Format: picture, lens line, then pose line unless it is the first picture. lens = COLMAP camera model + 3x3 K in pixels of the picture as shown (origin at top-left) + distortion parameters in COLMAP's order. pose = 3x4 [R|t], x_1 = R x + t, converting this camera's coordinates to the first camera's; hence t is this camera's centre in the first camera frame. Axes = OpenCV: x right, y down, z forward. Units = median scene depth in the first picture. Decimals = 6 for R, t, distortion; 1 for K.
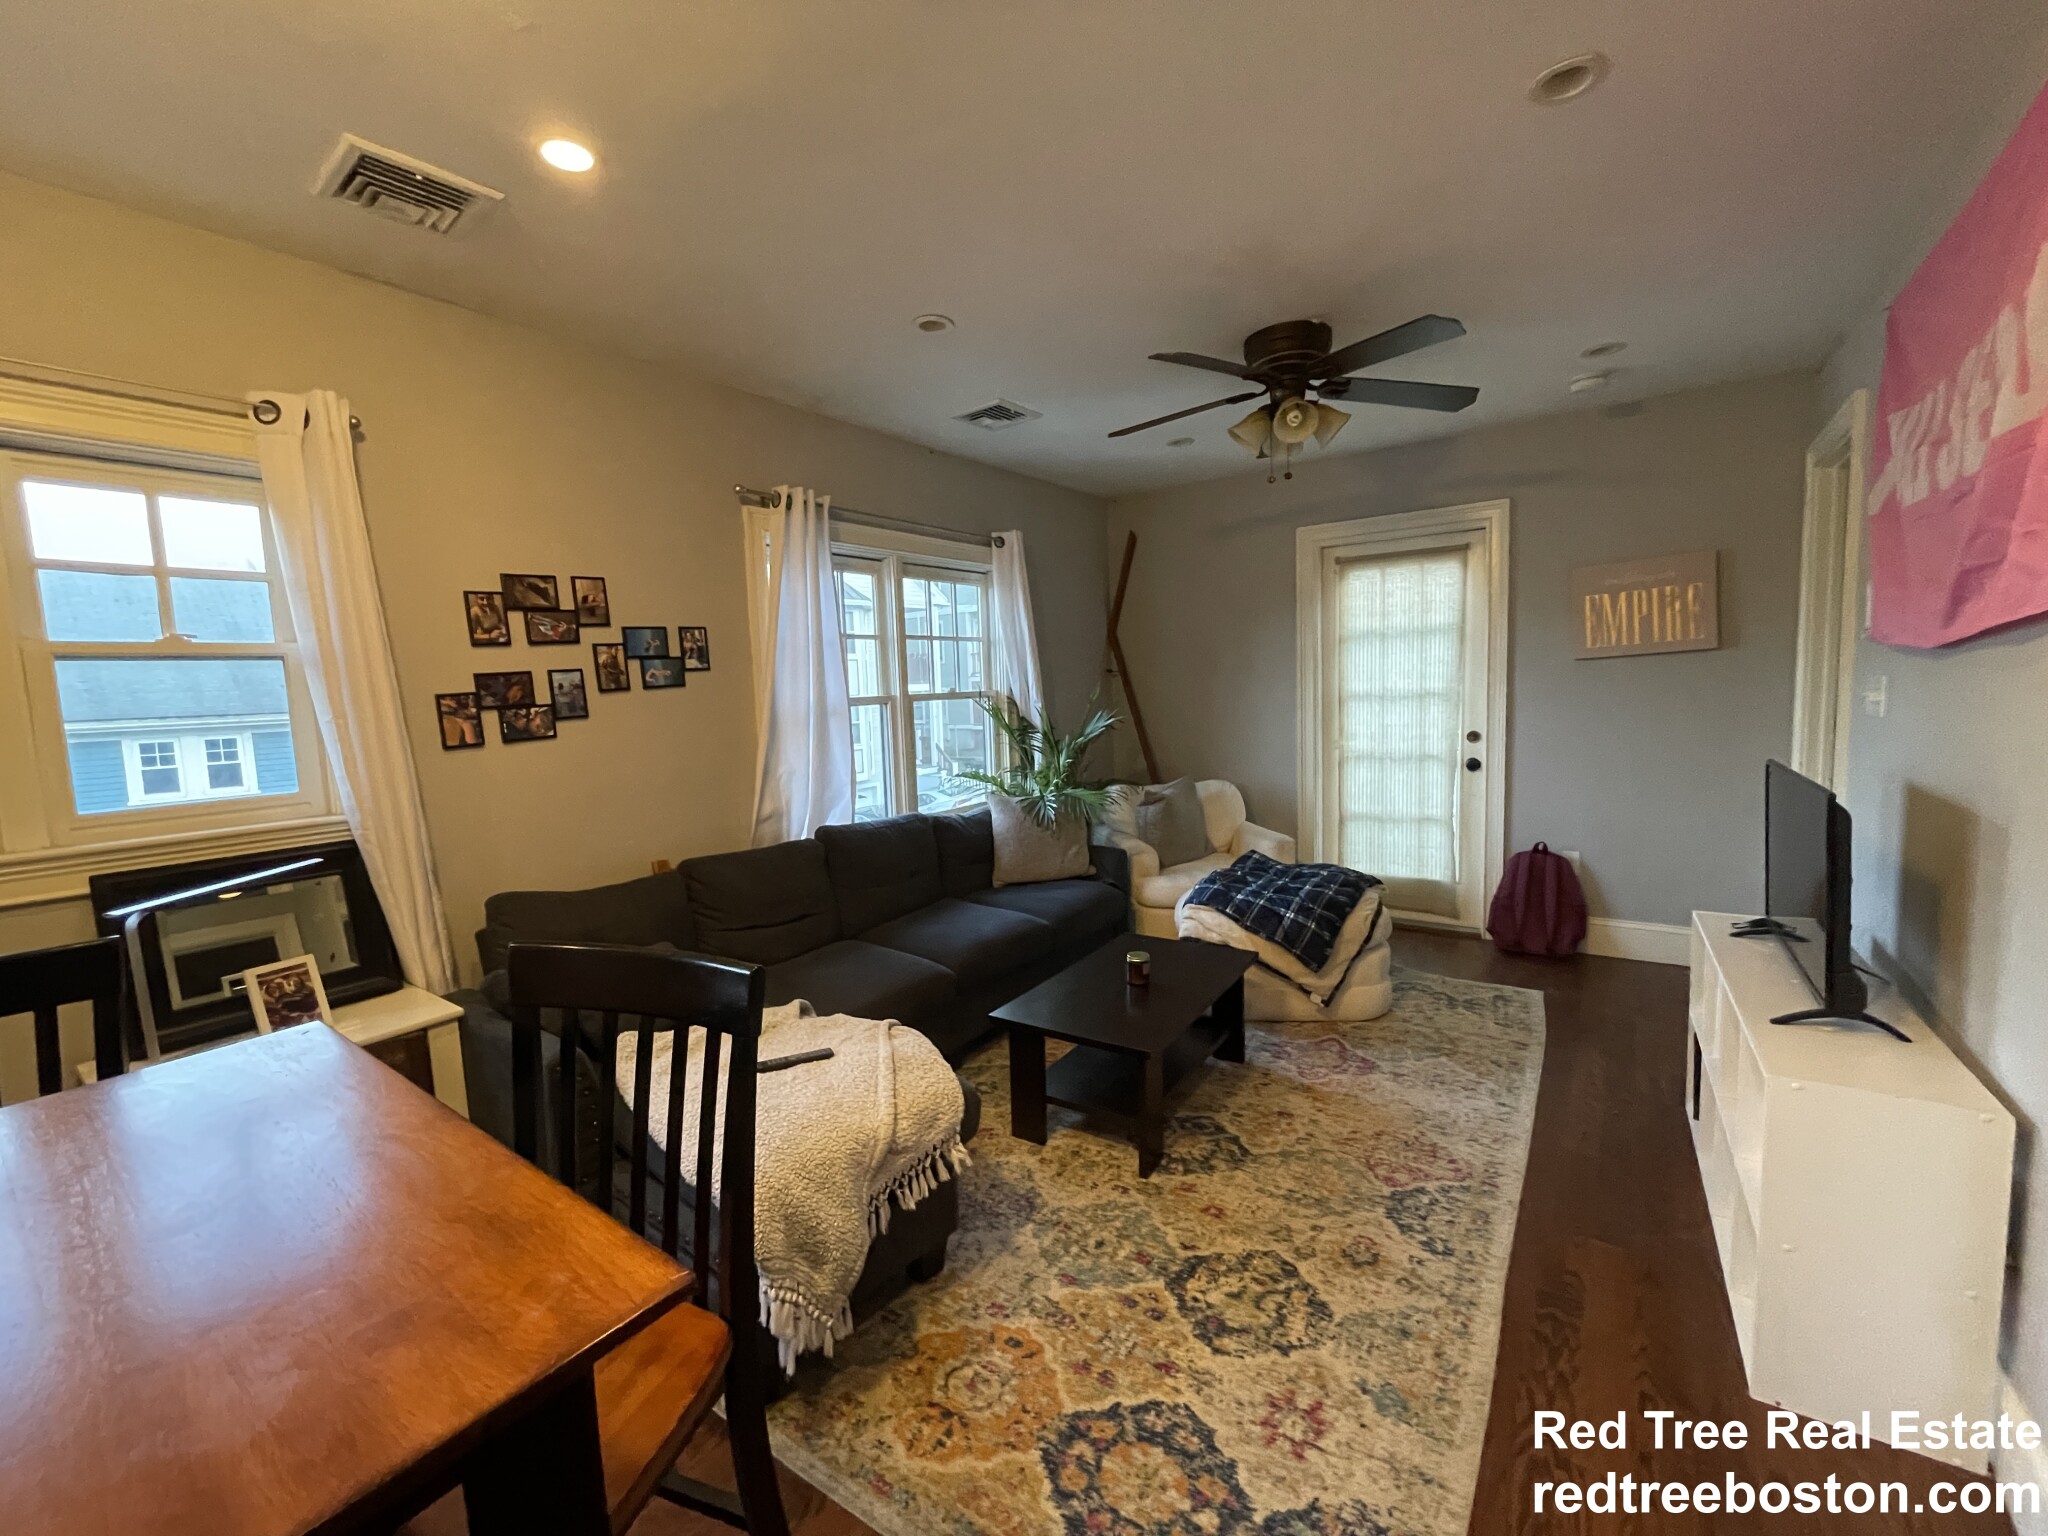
lens RADIAL K [[828.6, 0, 1019.2], [0, 828.6, 761.2], [0, 0, 1]] dist [-0.003281, -0.000399]
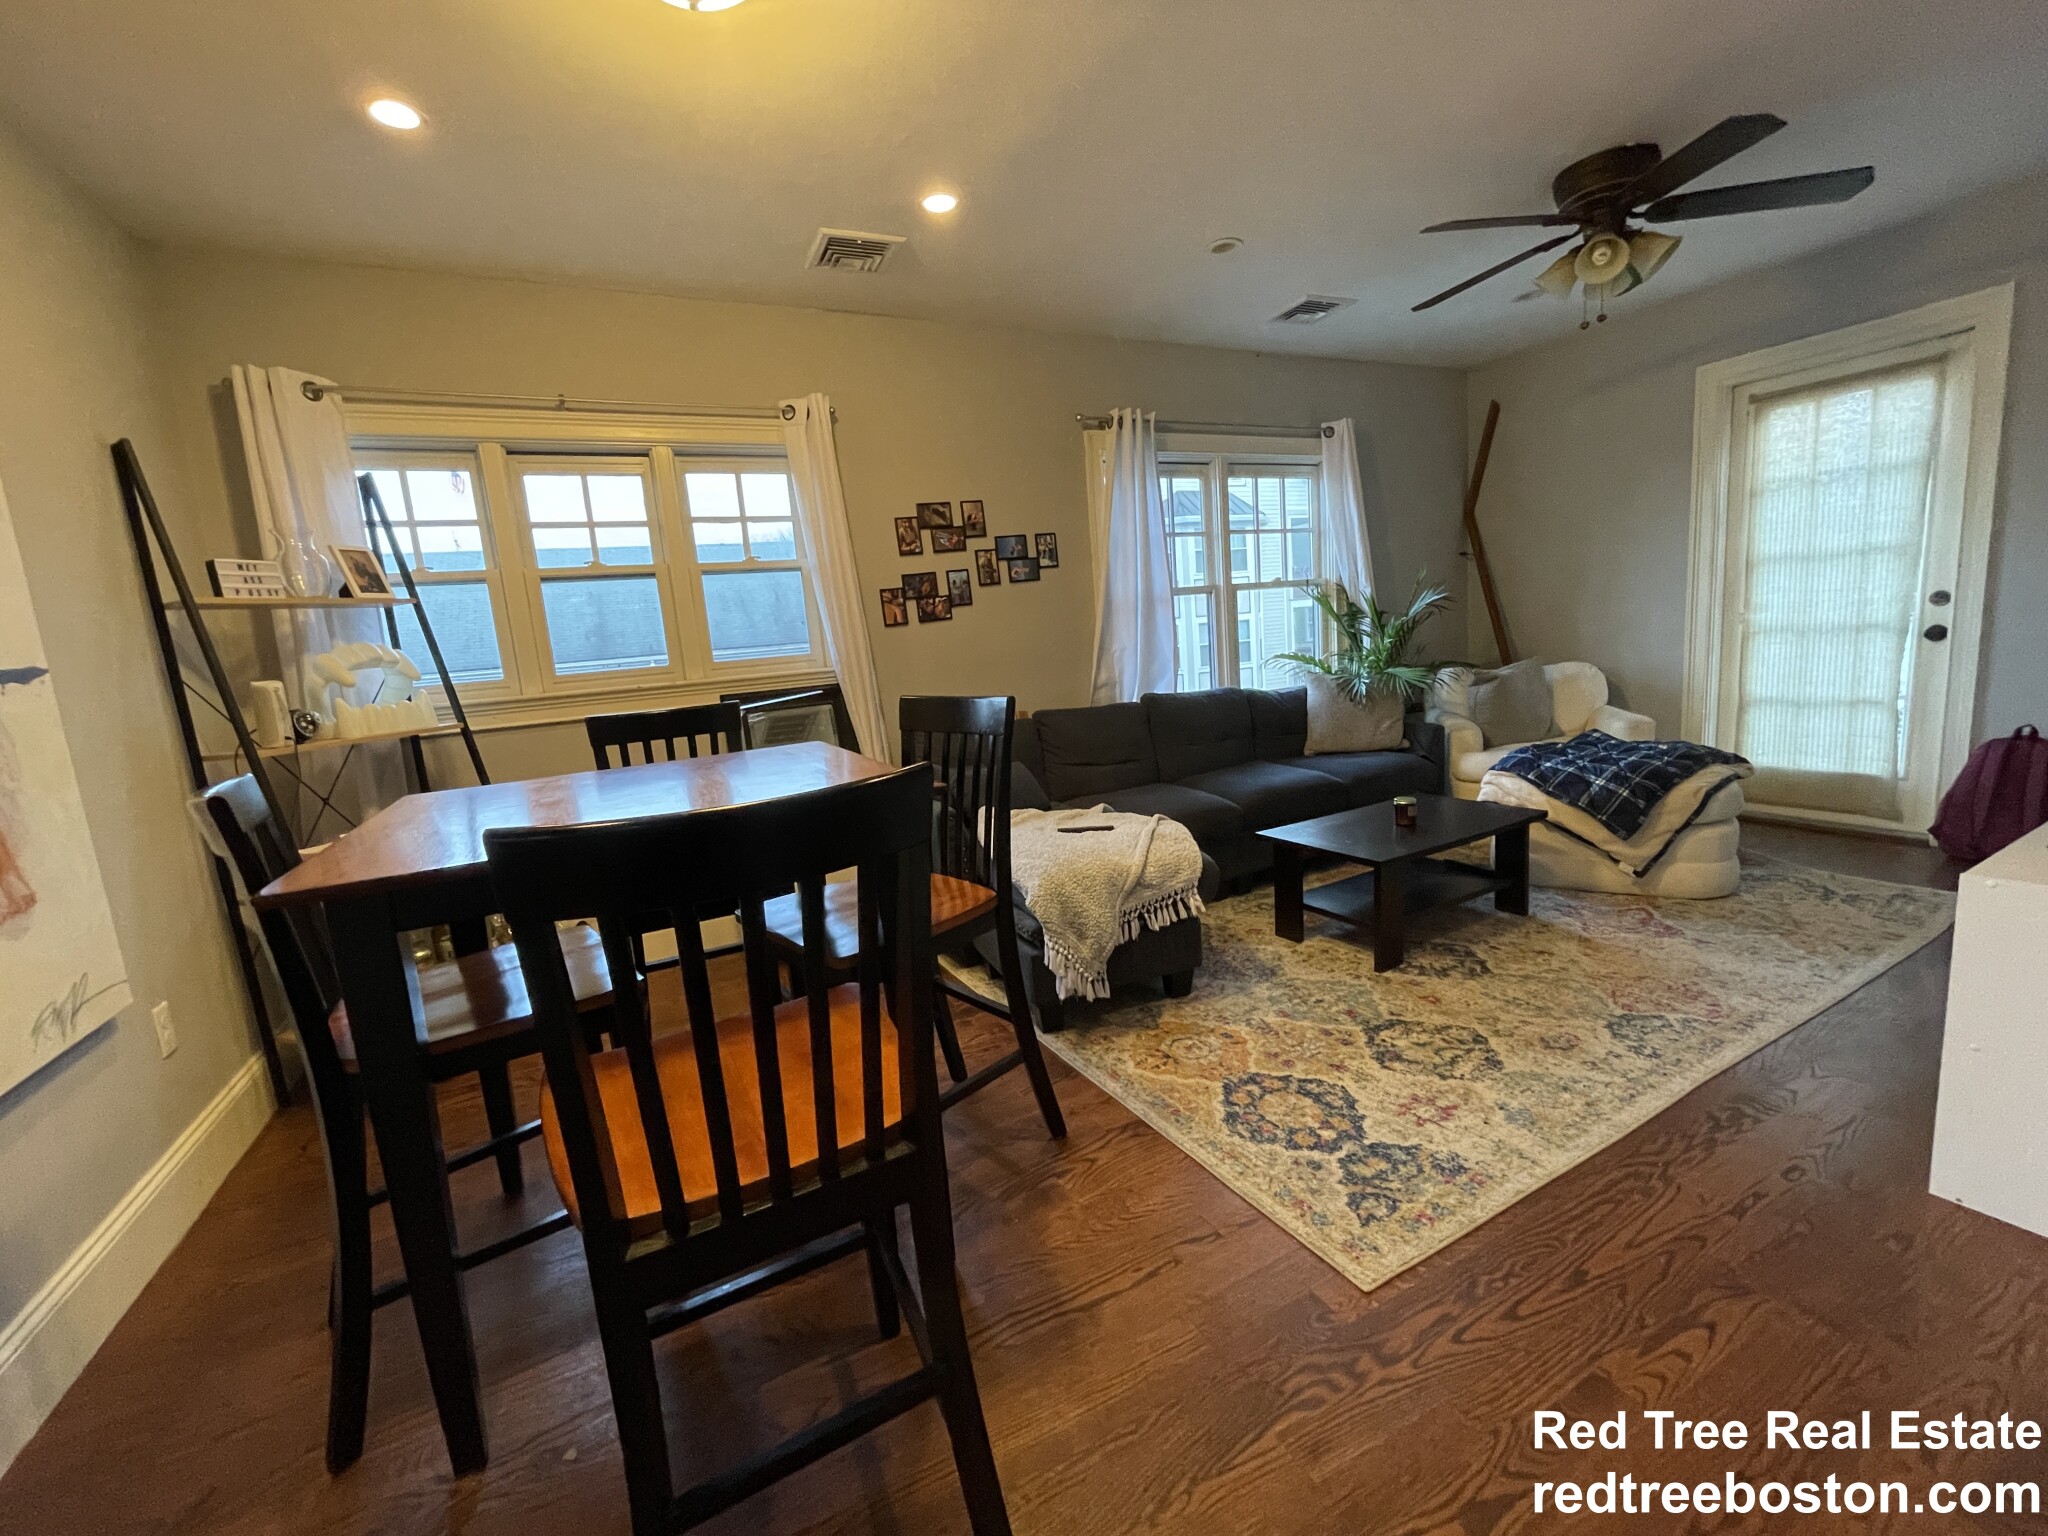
lens RADIAL K [[828.6, 0, 1019.2], [0, 828.6, 761.2], [0, 0, 1]] dist [-0.003281, -0.000399]
pose [[0.889197, 0.037813, -0.455960, 0.175683], [0.003260, 0.996030, 0.088959, 0.078520], [0.457513, -0.080589, 0.885543, -0.195525]]
